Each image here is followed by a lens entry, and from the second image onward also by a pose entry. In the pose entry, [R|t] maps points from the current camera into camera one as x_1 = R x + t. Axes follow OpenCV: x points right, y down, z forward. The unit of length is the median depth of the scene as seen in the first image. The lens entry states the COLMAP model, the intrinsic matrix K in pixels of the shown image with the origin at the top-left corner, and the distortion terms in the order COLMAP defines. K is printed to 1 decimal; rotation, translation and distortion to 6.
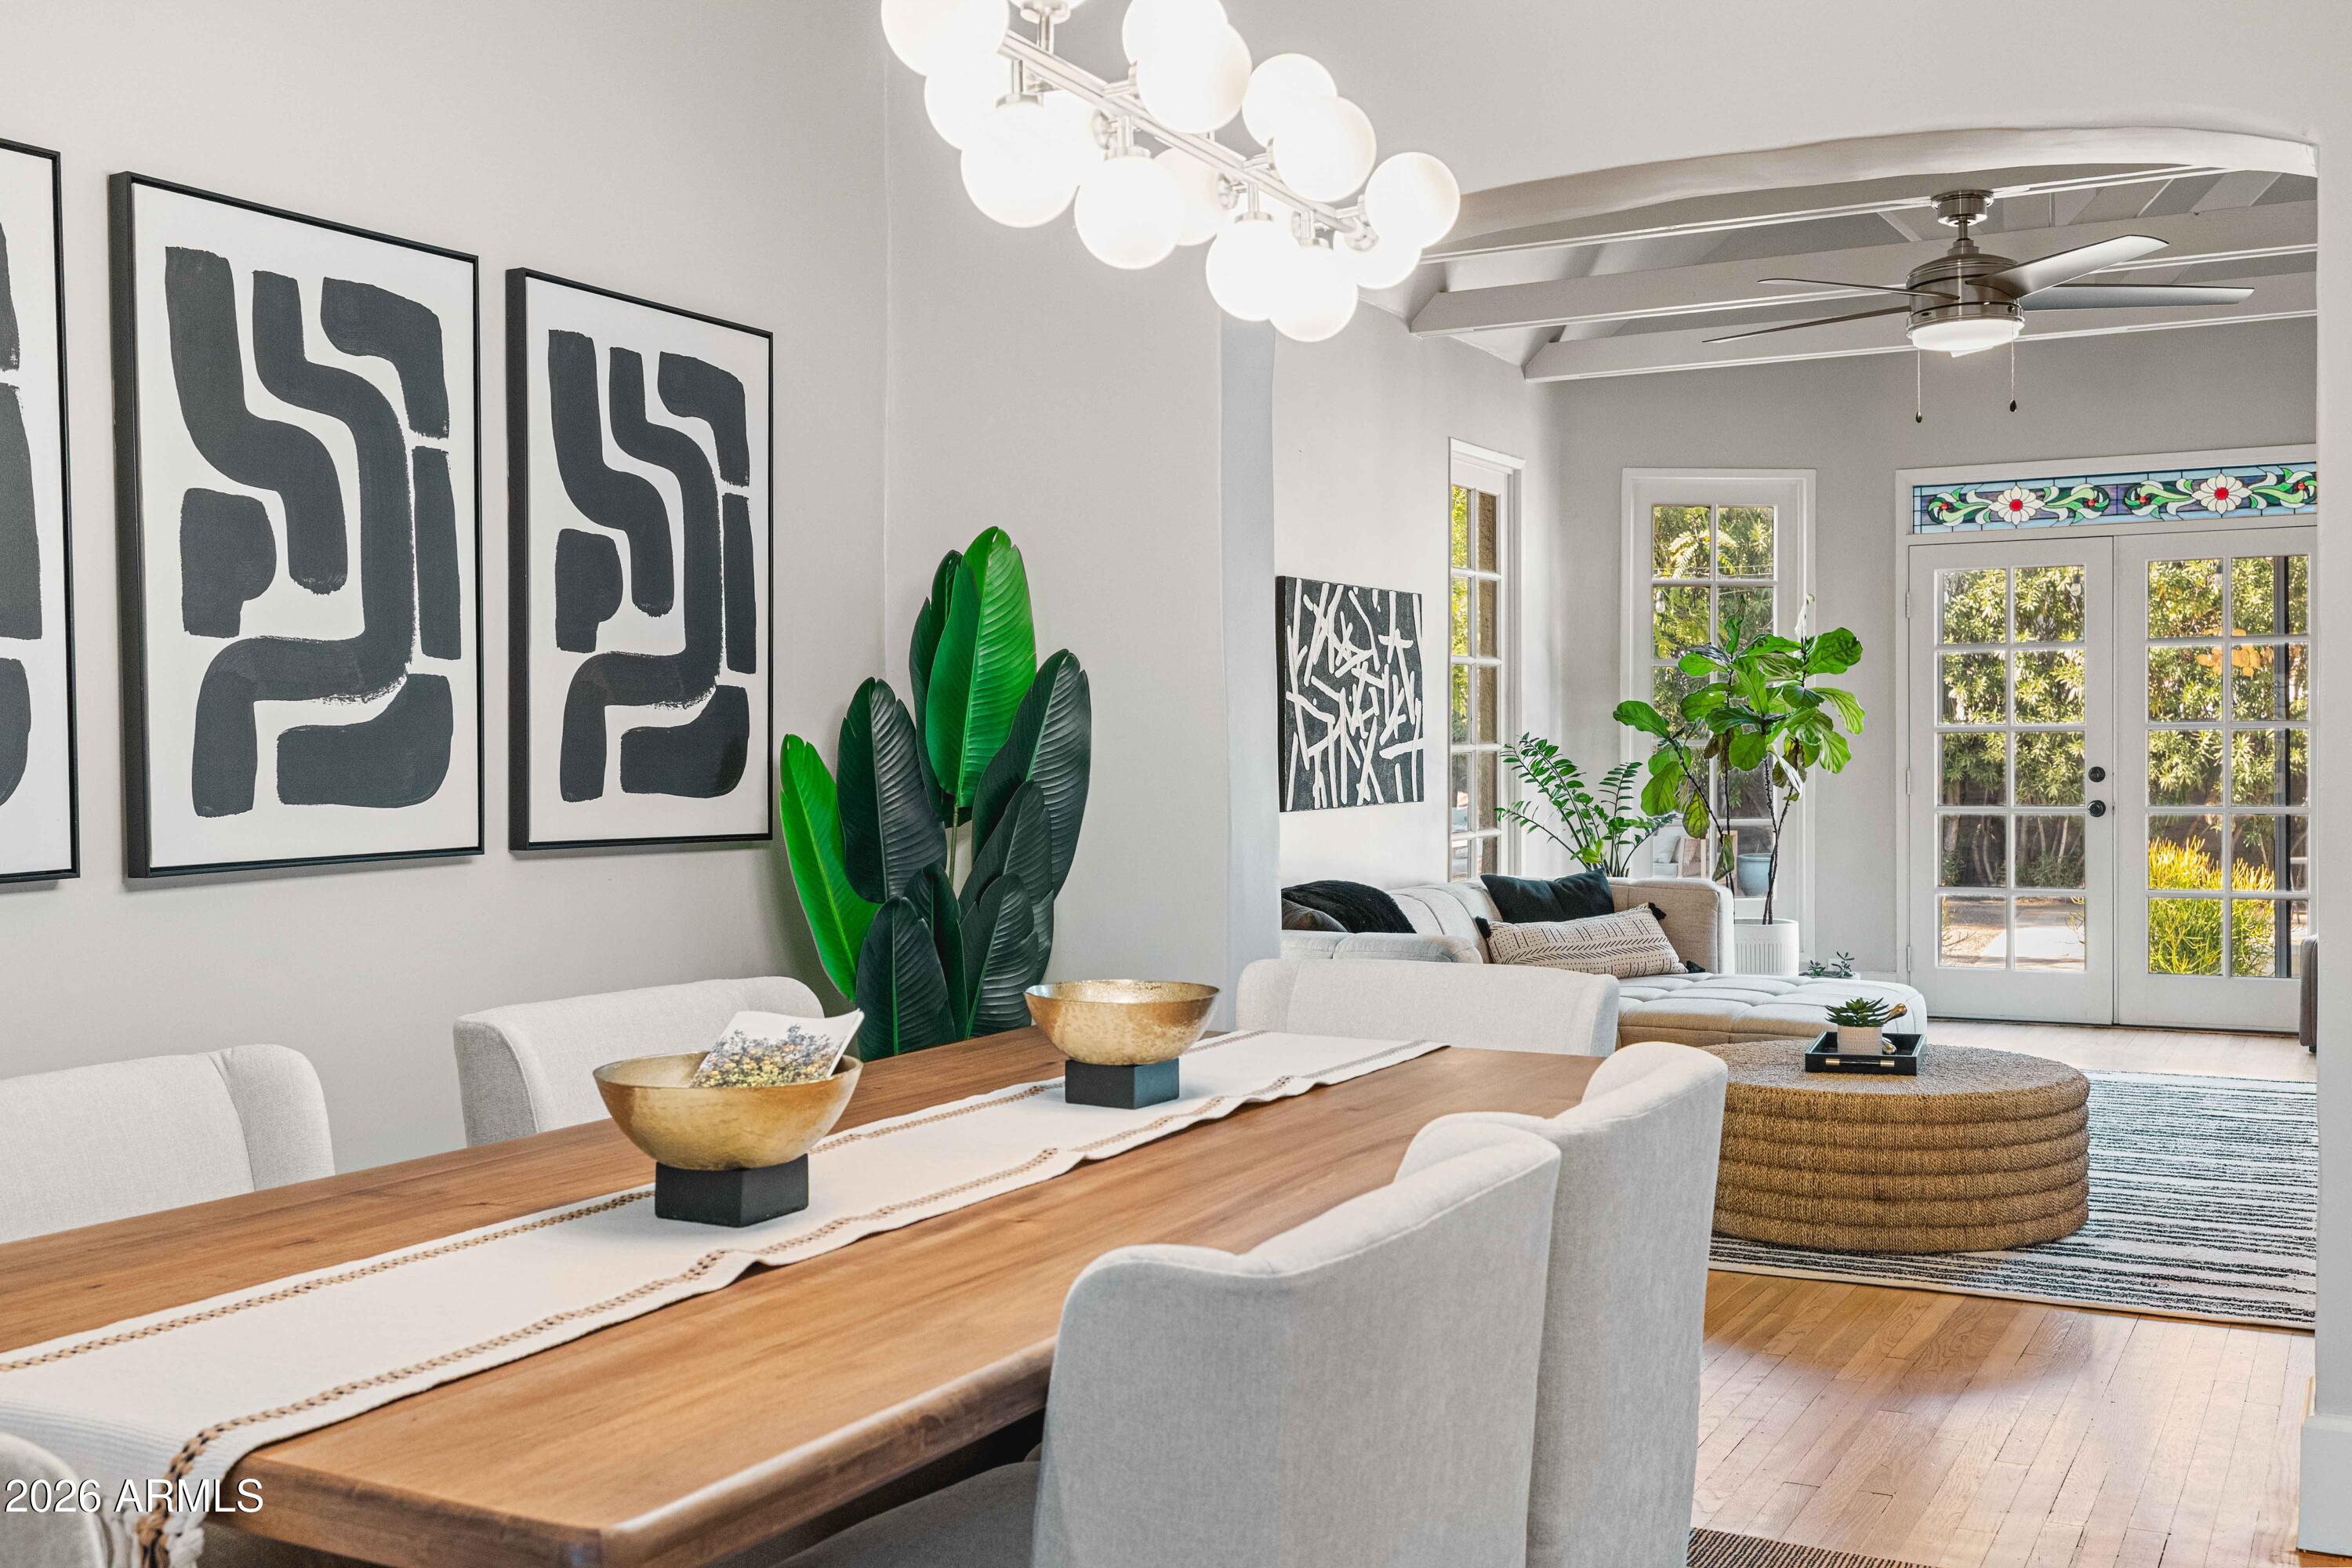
lens RADIAL K [[2335.5, 0, 1183.1], [0, 2335.5, 790.8], [0, 0, 1]] dist [0.013465, 0.000000]
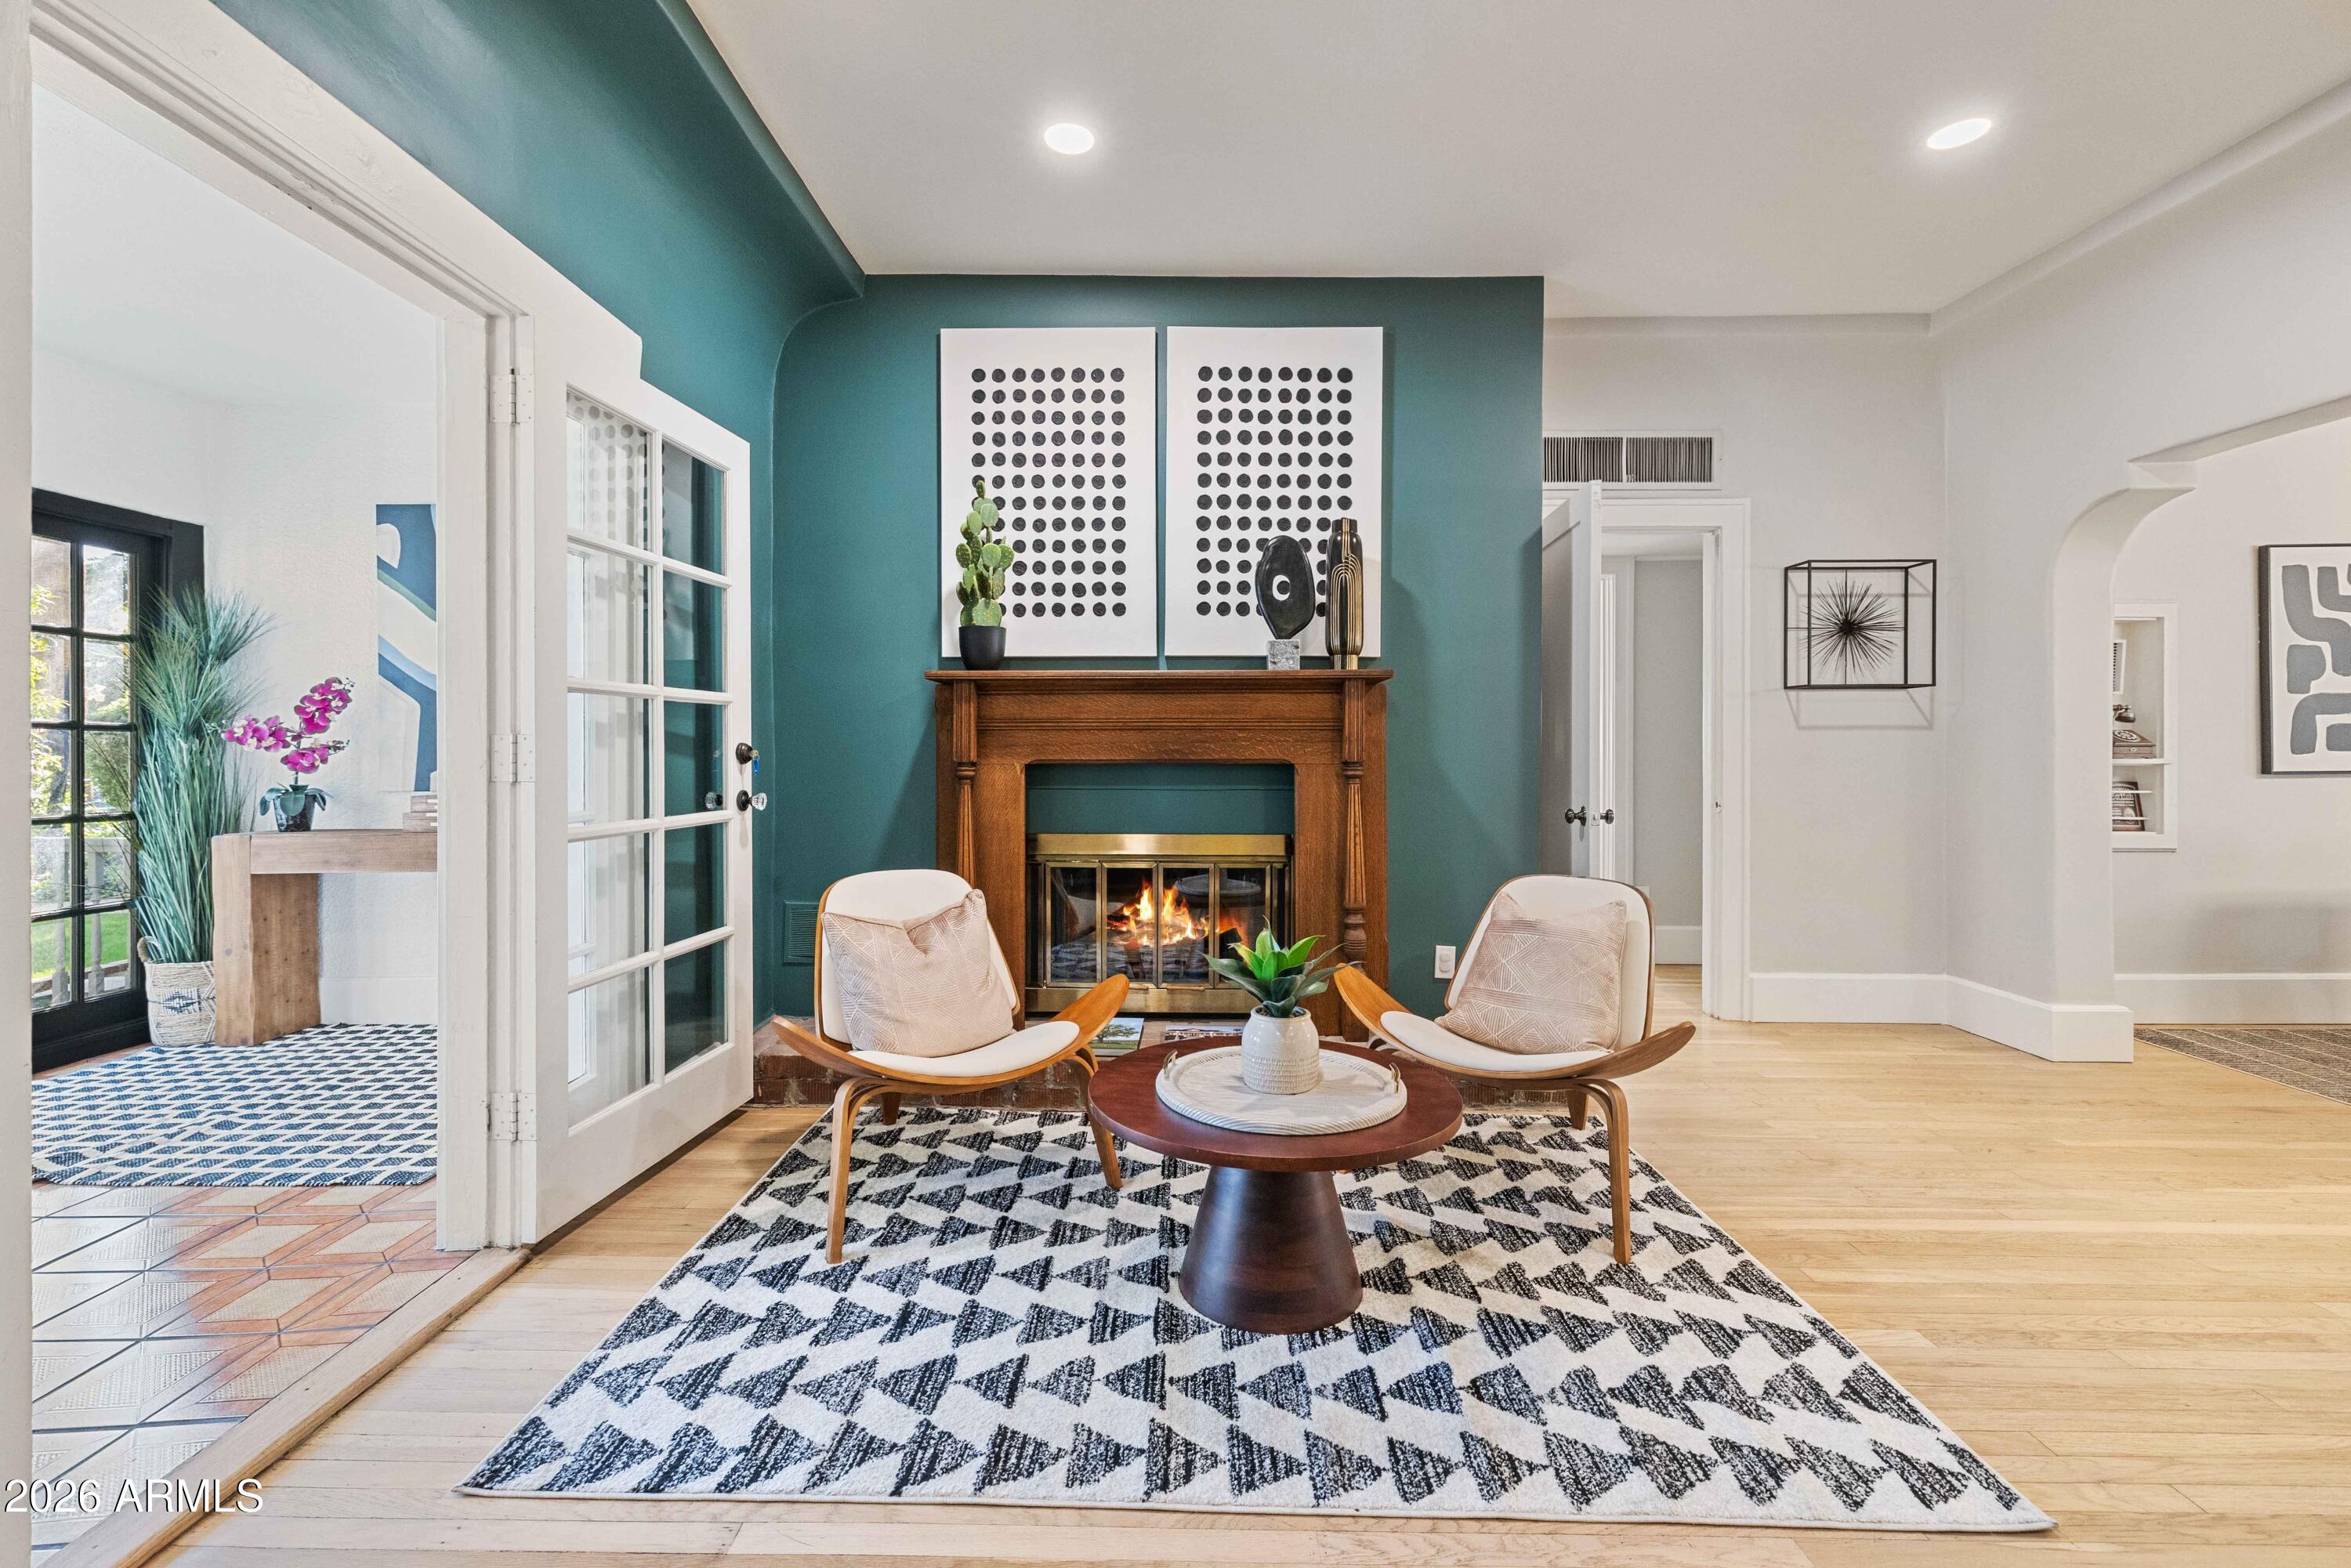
lens RADIAL K [[995.2, 0, 1174.6], [0, 995.2, 760.7], [0, 0, 1]] dist [-0.001753, 0.000602]
pose [[0.455917, 0.010722, -0.889958, 0.025124], [-0.021073, 0.999777, 0.001250, 0.020365], [0.889773, 0.018184, 0.456041, -0.363973]]
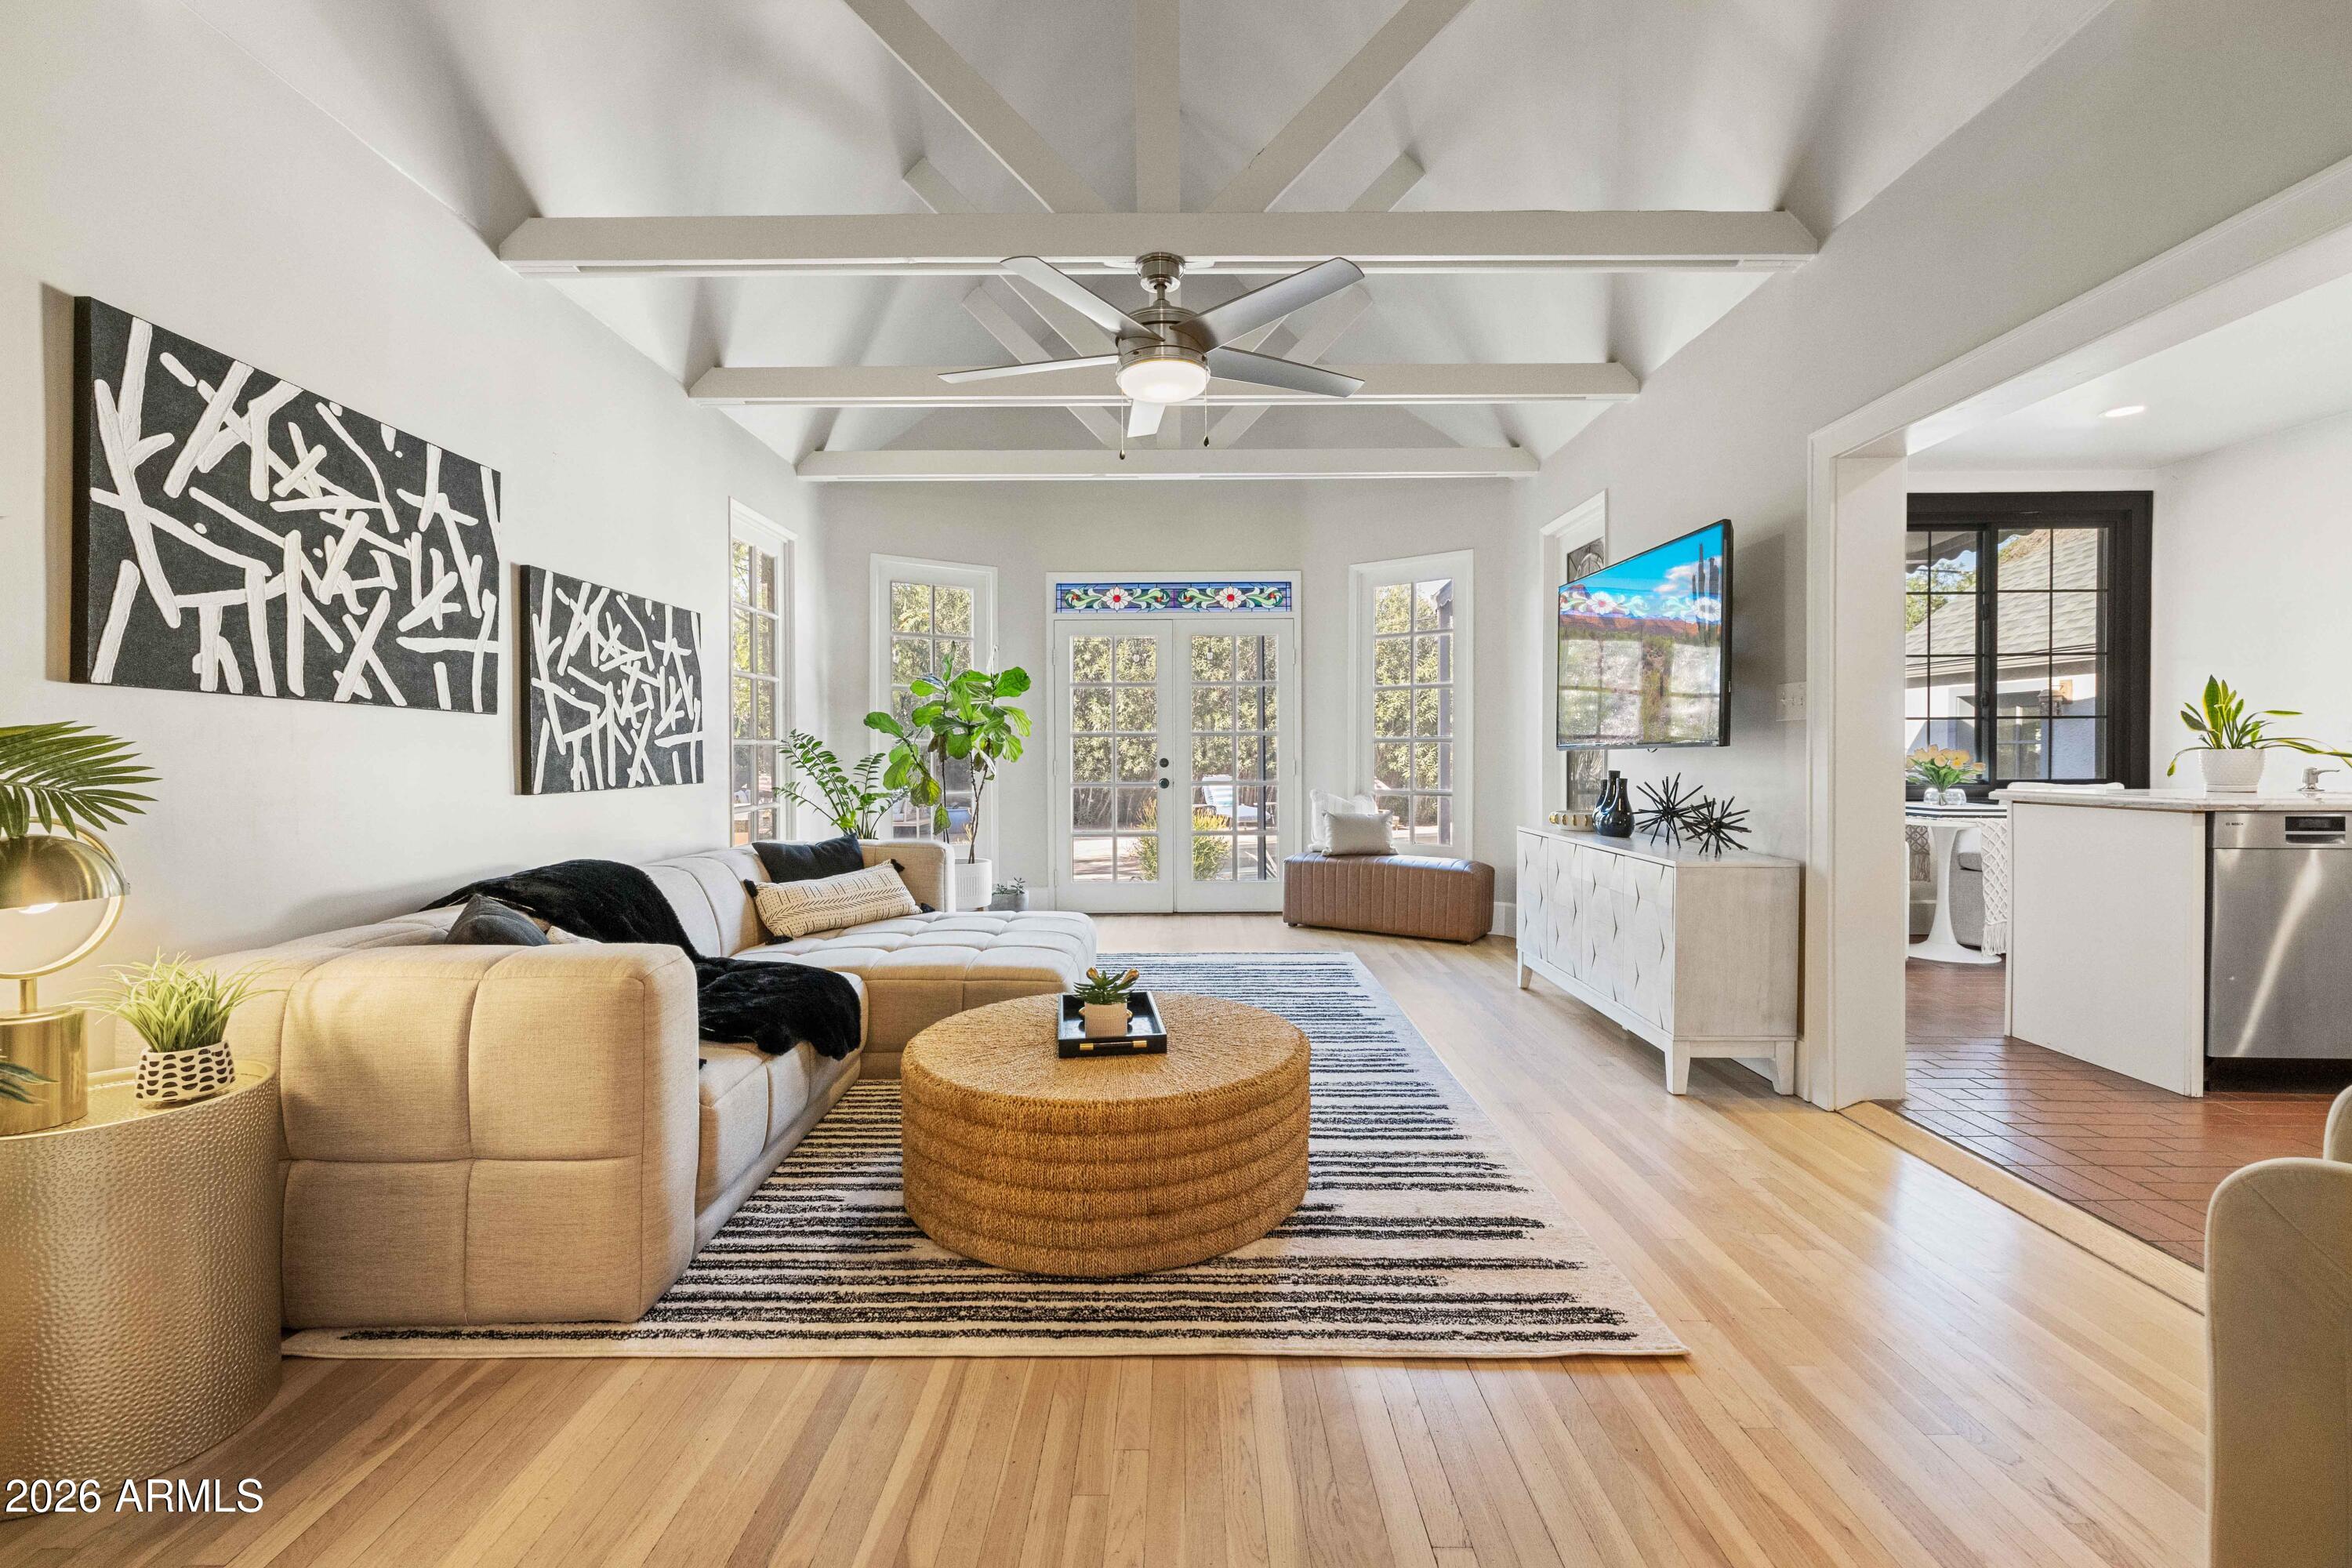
lens RADIAL K [[995.6, 0, 1168.2], [0, 995.6, 771.1], [0, 0, 1]] dist [-0.001753, 0.000602]
pose [[0.891031, -0.004597, 0.453920, 0.100739], [0.007204, 0.999966, -0.004015, 0.002477], [-0.453886, 0.006847, 0.891034, 0.514315]]
